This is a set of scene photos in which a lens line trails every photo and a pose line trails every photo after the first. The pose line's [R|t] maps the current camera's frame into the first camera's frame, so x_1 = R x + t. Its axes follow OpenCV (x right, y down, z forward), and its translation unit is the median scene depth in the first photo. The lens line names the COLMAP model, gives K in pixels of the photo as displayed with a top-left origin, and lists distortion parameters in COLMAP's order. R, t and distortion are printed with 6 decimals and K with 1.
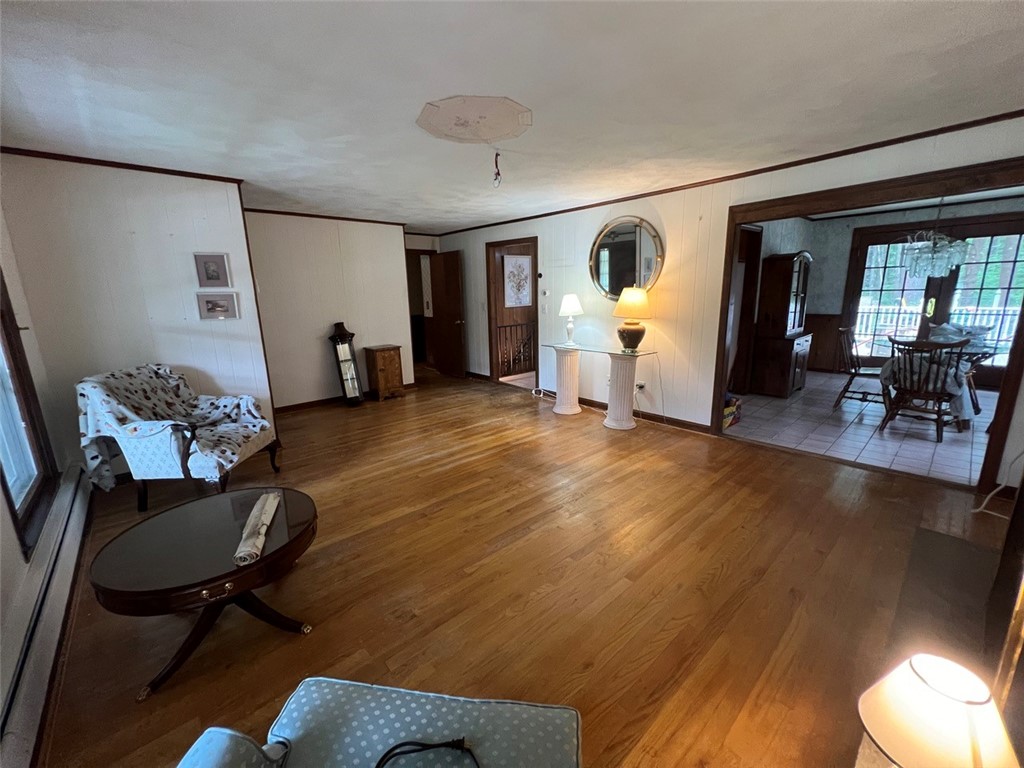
lens RADIAL K [[411.7, 0, 510.0], [0, 411.7, 381.1], [0, 0, 1]] dist [-0.004243, 0.000556]
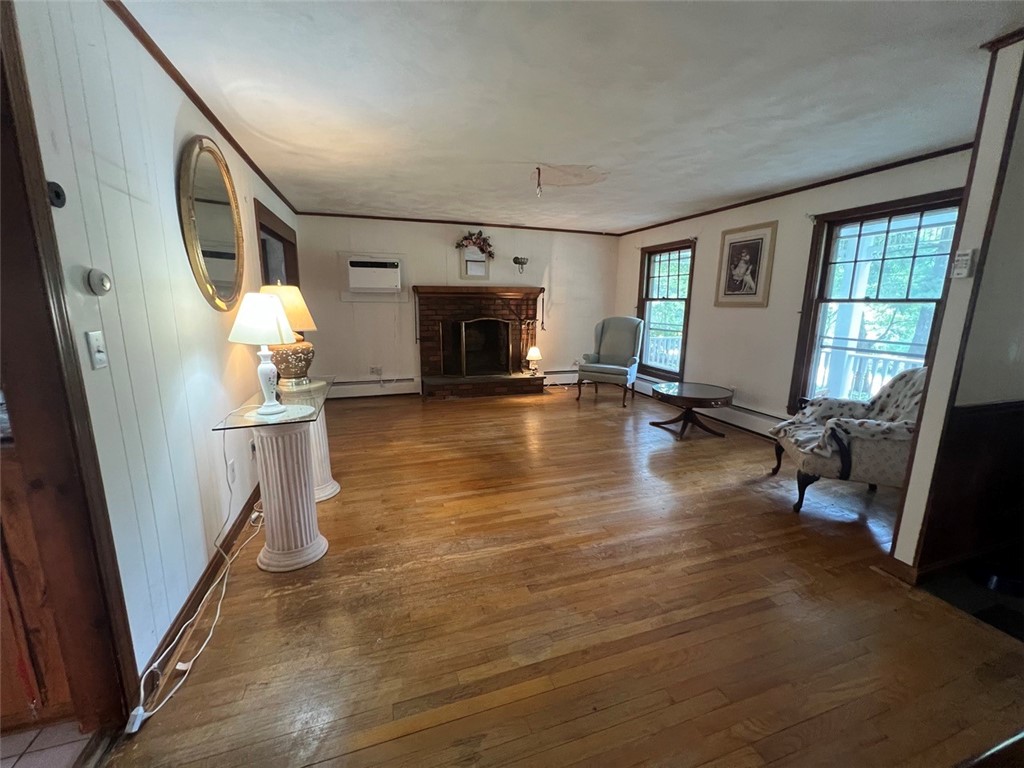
lens RADIAL K [[411.7, 0, 510.0], [0, 411.7, 381.1], [0, 0, 1]] dist [-0.004243, 0.000556]
pose [[-0.916362, -0.068127, 0.394513, -0.285054], [0.090864, 0.924308, 0.370672, -0.289879], [-0.389904, 0.375516, -0.840811, 1.437182]]
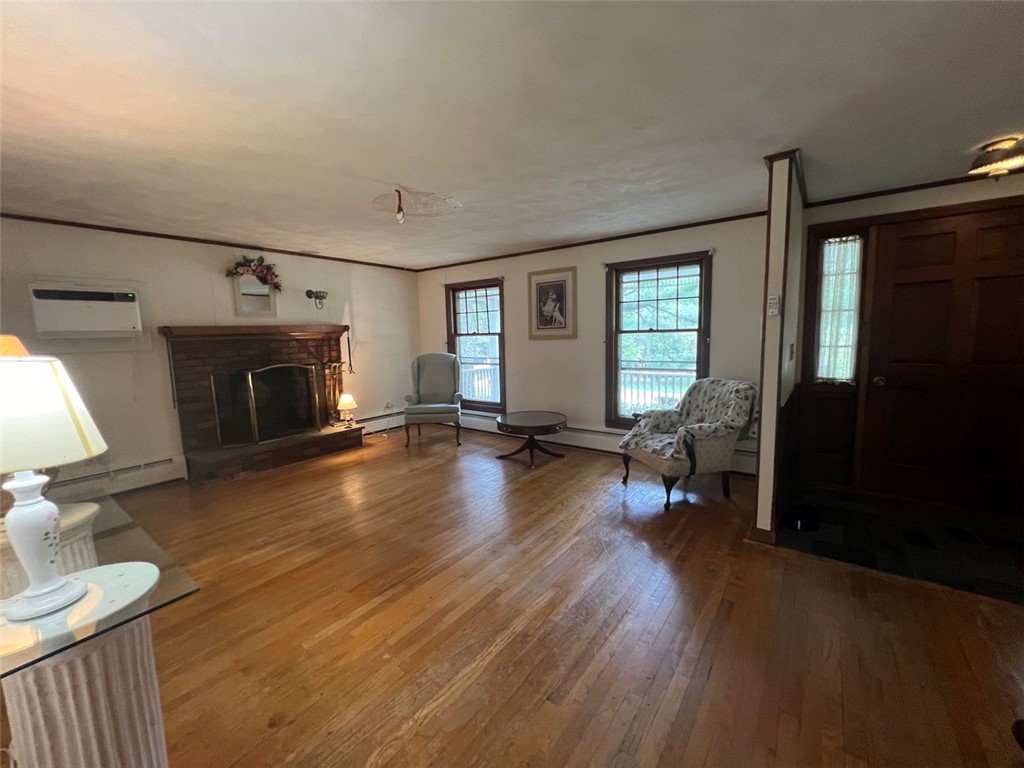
lens RADIAL K [[411.7, 0, 510.0], [0, 411.7, 381.1], [0, 0, 1]] dist [-0.004243, 0.000556]
pose [[-0.982418, 0.061855, -0.176149, -0.054407], [0.001684, 0.946417, 0.322943, -0.291363], [0.186686, 0.316968, -0.929881, 1.371776]]
